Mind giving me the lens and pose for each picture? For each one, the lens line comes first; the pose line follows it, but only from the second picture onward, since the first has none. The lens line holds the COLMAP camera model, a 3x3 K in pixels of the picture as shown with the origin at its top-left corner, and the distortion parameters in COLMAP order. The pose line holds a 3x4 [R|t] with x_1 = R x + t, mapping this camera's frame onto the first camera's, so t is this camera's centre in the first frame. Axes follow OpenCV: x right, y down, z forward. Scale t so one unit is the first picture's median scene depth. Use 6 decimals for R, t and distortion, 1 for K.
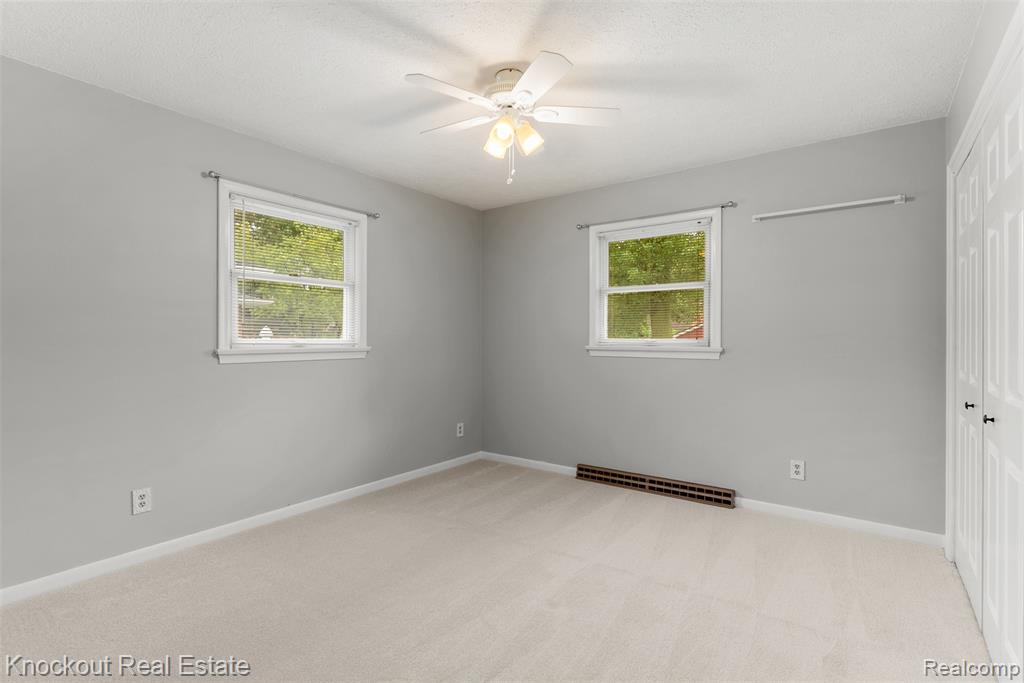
lens RADIAL K [[491.5, 0, 511.6], [0, 491.5, 341.9], [0, 0, 1]] dist [-0.002432, 0.004597]
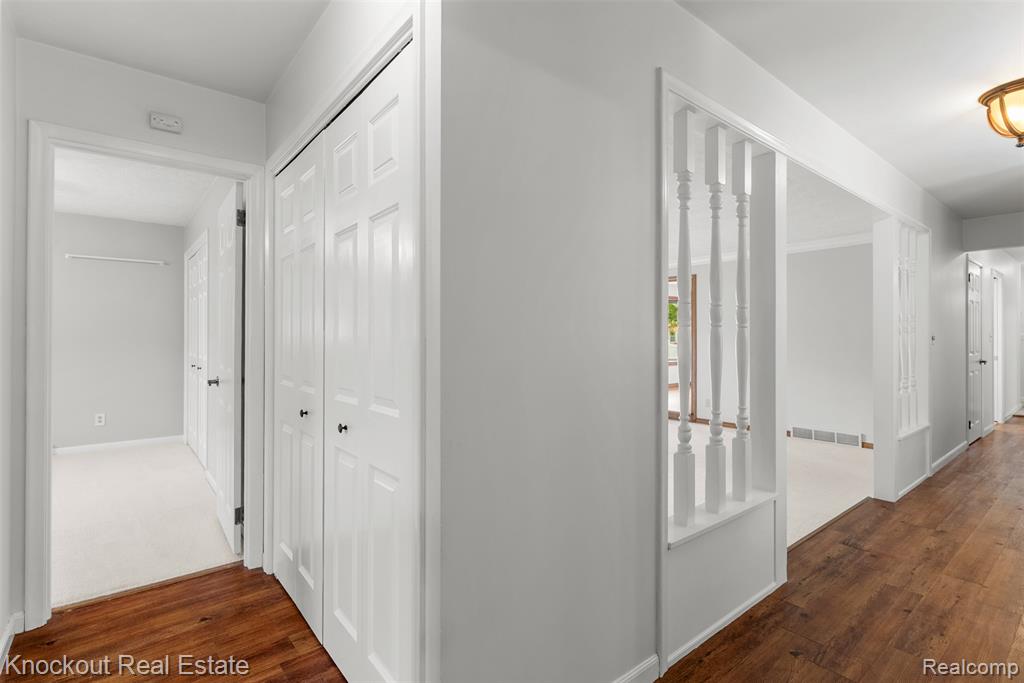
lens RADIAL K [[491.5, 0, 512.3], [0, 491.5, 338.8], [0, 0, 1]] dist [-0.002432, 0.004597]
pose [[0.262192, -0.000768, 0.965015, -0.700772], [-0.000299, 1.000000, 0.000877, -0.004038], [-0.965016, -0.000519, 0.262192, -0.816315]]
